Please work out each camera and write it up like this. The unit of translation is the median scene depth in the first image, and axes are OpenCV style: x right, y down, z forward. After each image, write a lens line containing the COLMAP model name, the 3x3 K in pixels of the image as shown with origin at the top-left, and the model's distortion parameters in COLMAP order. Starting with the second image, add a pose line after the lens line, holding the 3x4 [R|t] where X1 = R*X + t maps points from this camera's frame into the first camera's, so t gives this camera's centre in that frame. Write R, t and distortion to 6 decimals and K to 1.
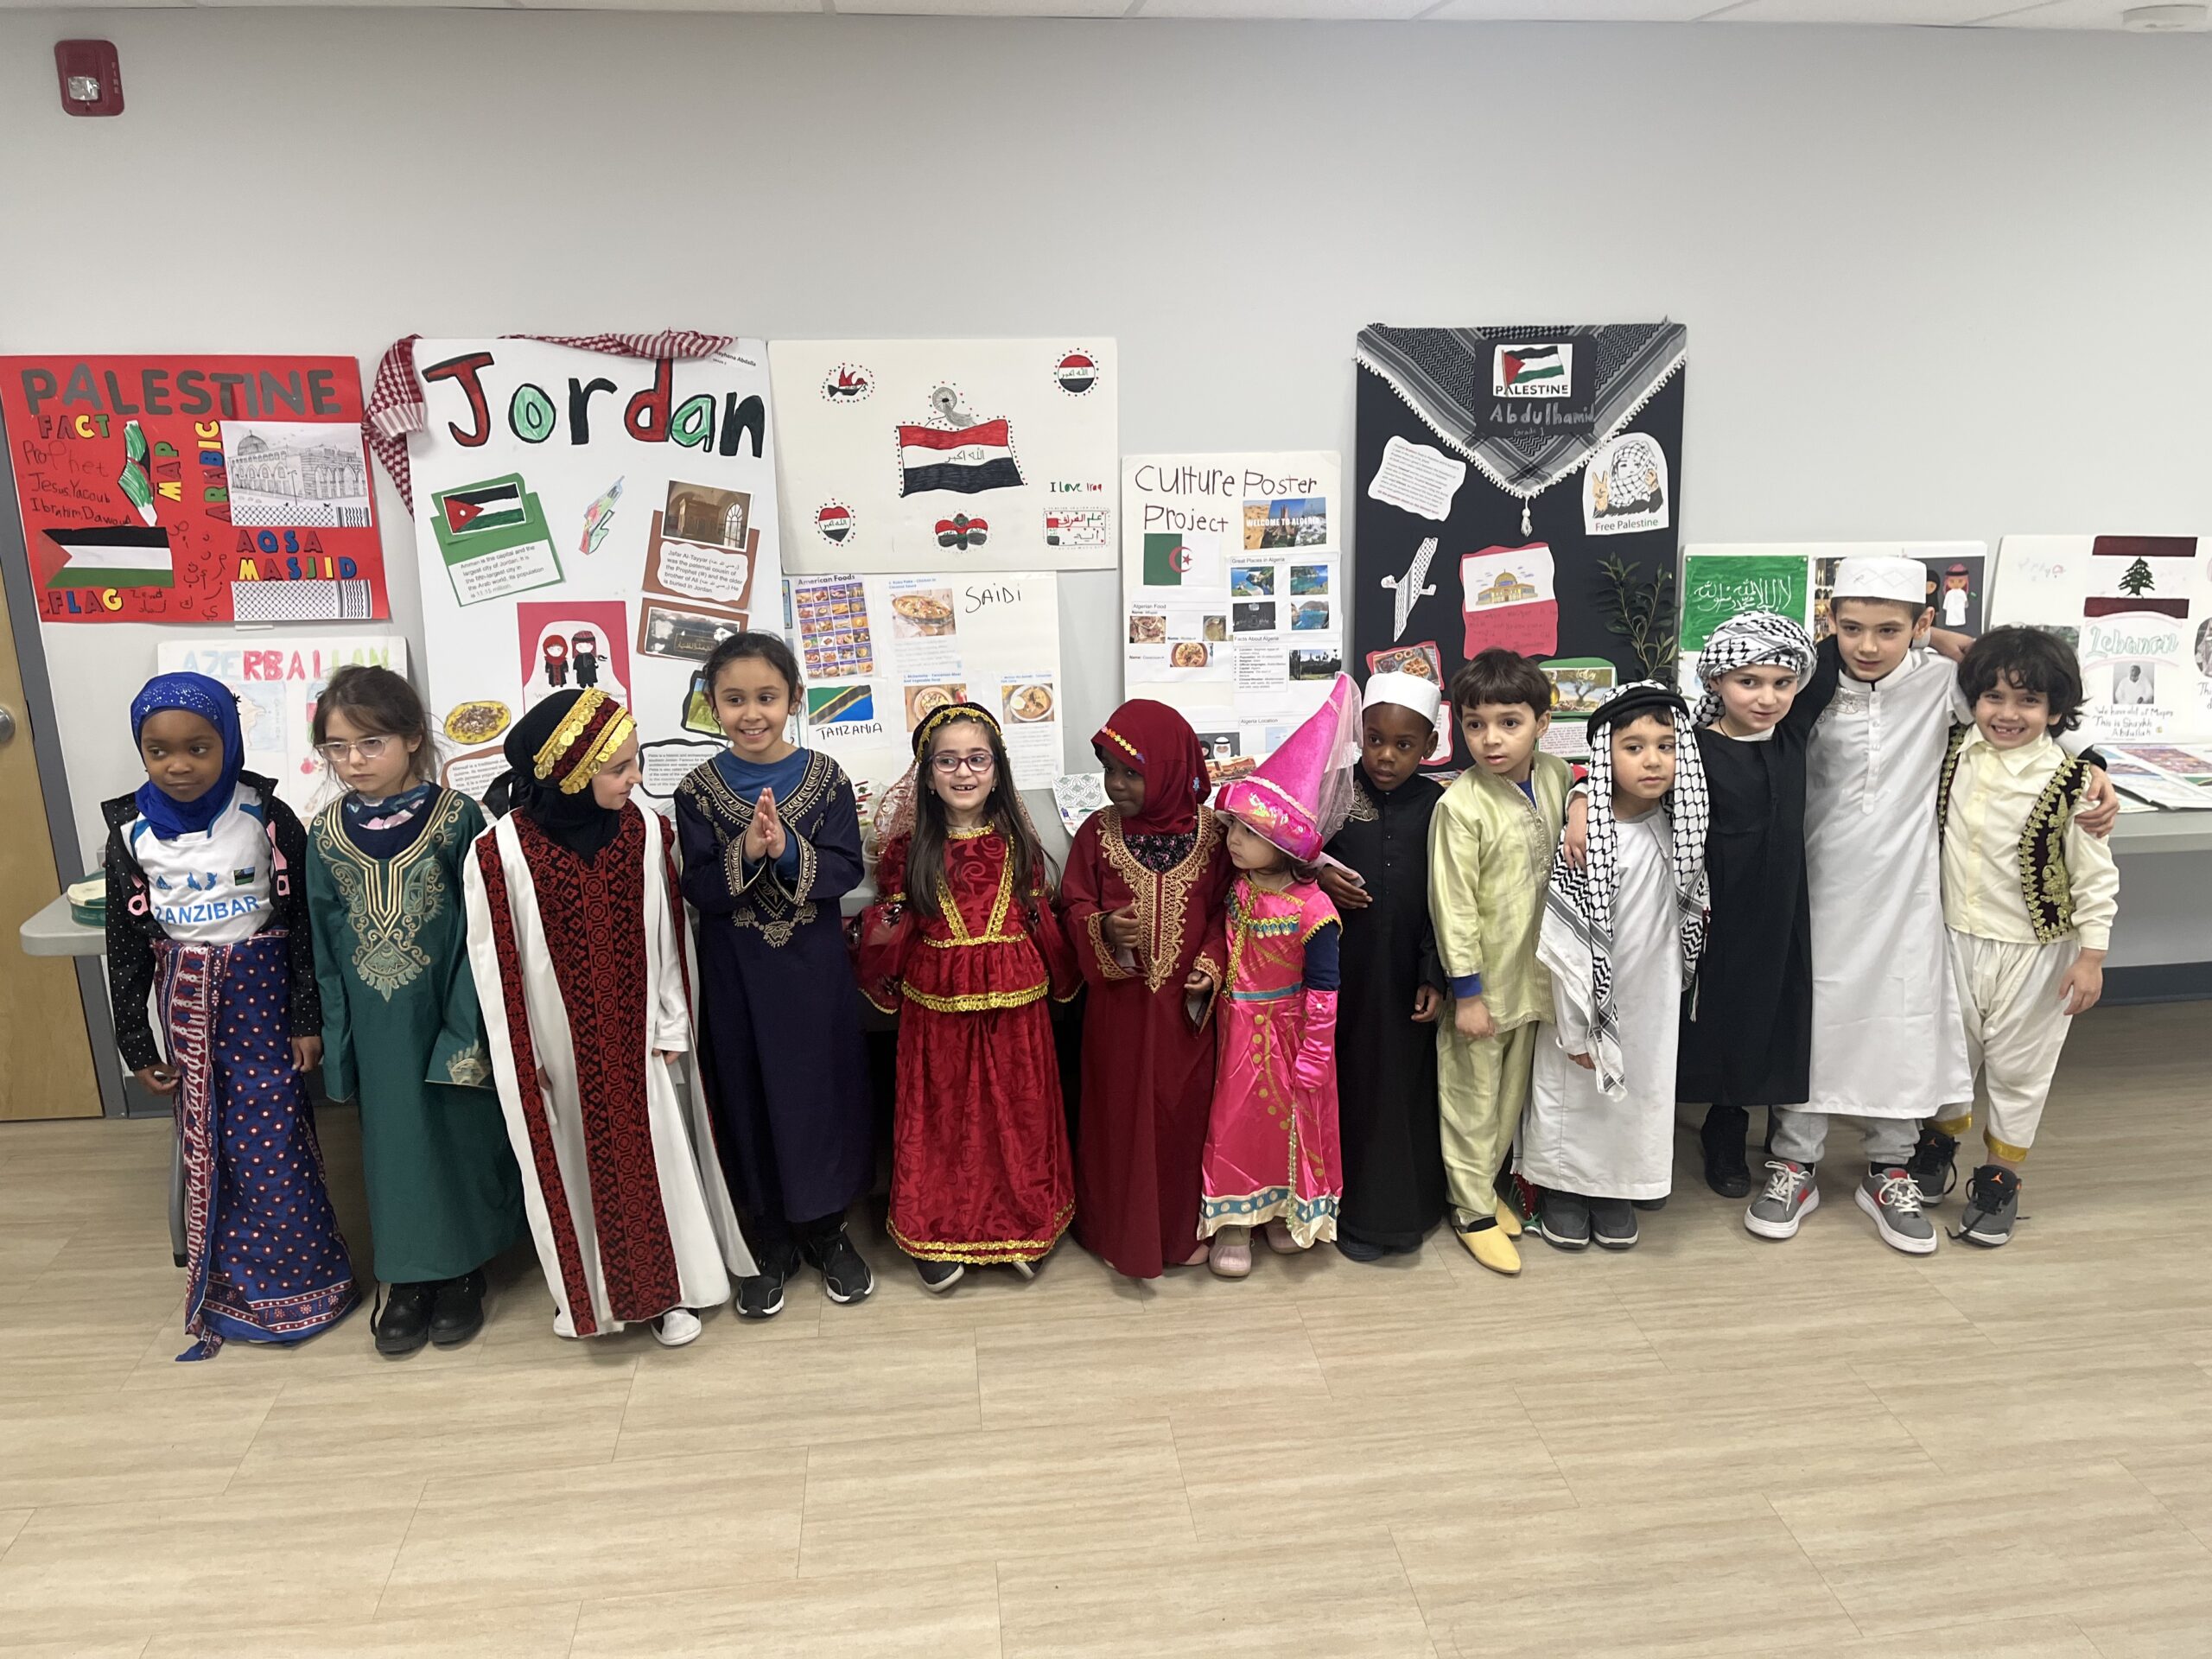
lens RADIAL K [[1639.0, 0, 1106.0], [0, 1639.0, 831.0], [0, 0, 1]] dist [0.060164, -0.083403]
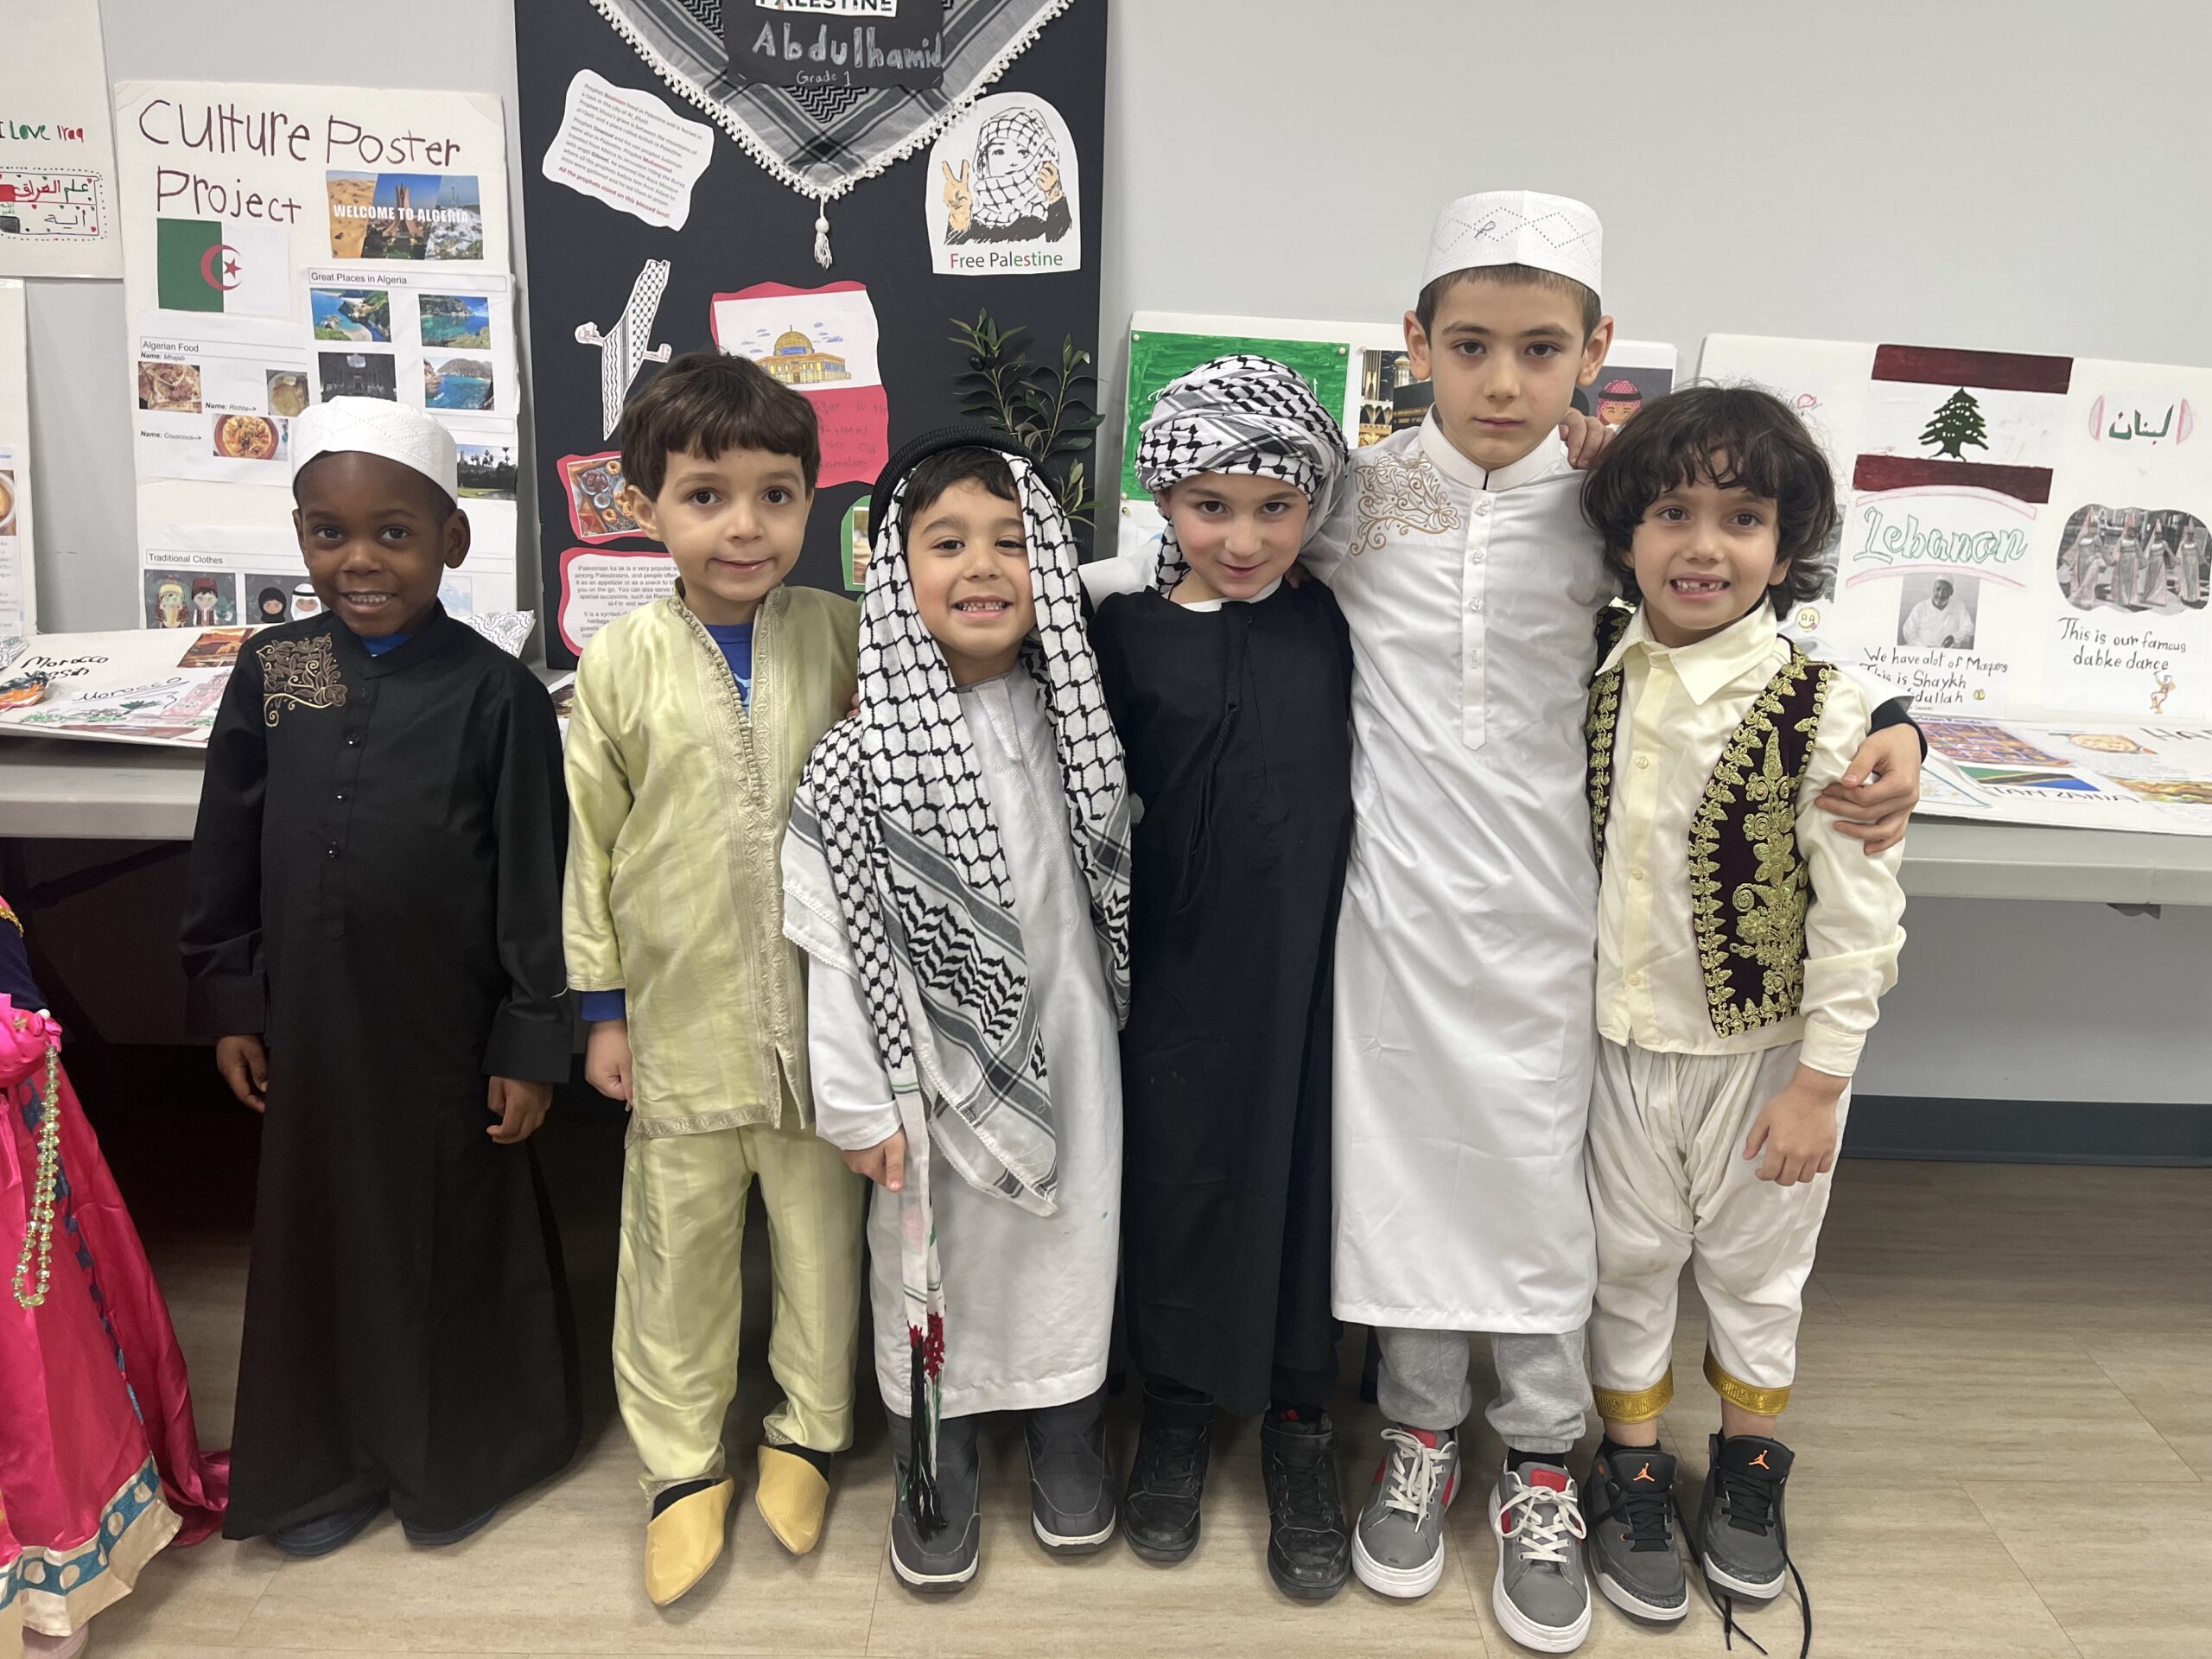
lens RADIAL K [[1639.0, 0, 1105.6], [0, 1639.0, 826.2], [0, 0, 1]] dist [0.060164, -0.083403]
pose [[0.993763, 0.077657, -0.080025, 0.414892], [-0.076684, 0.996940, 0.015158, -0.000969], [0.080957, -0.008926, 0.996678, 0.433650]]
